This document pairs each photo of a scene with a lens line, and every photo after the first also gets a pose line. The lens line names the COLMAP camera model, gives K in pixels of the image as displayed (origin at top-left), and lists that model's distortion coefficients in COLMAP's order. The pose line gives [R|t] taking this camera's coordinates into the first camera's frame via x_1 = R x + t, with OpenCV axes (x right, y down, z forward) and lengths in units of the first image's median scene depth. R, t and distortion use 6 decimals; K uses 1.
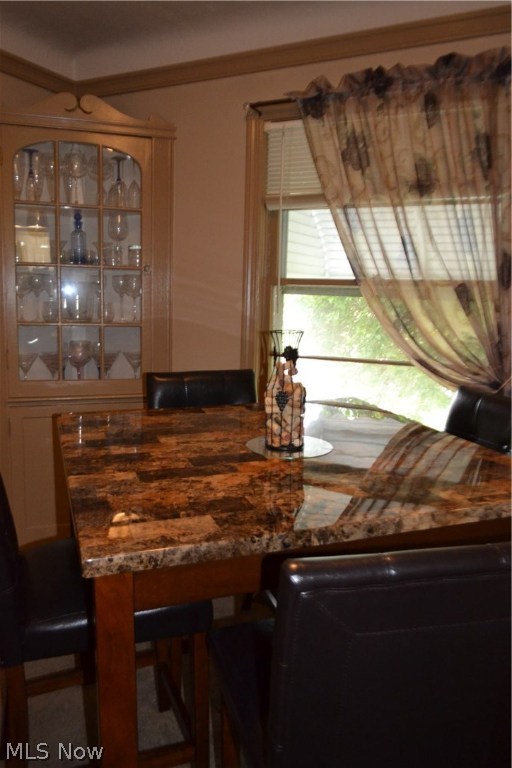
lens RADIAL K [[608.7, 0, 256.0], [0, 608.7, 384.0], [0, 0, 1]] dist [-0.004624, 0.000567]
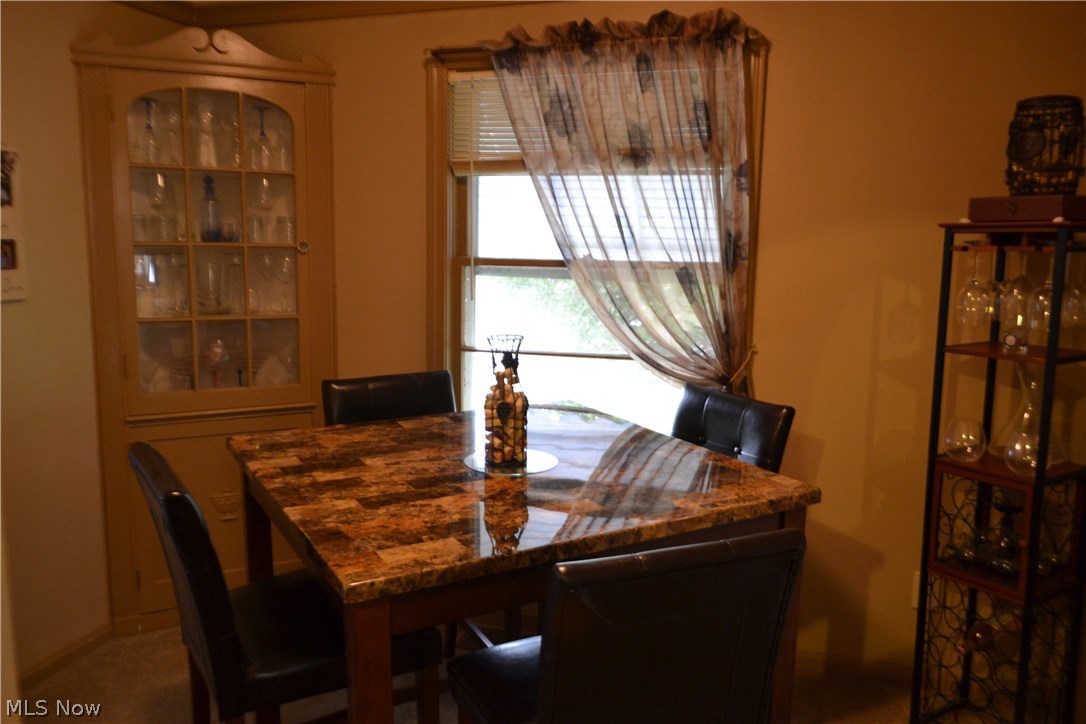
lens RADIAL K [[866.5, 0, 540.8], [0, 866.5, 368.9], [0, 0, 1]] dist [-0.002627, 0.004105]
pose [[0.985611, -0.035393, 0.165284, -0.082637], [0.034614, 0.999372, 0.007592, -0.033482], [-0.165449, -0.001762, 0.986217, -0.215611]]
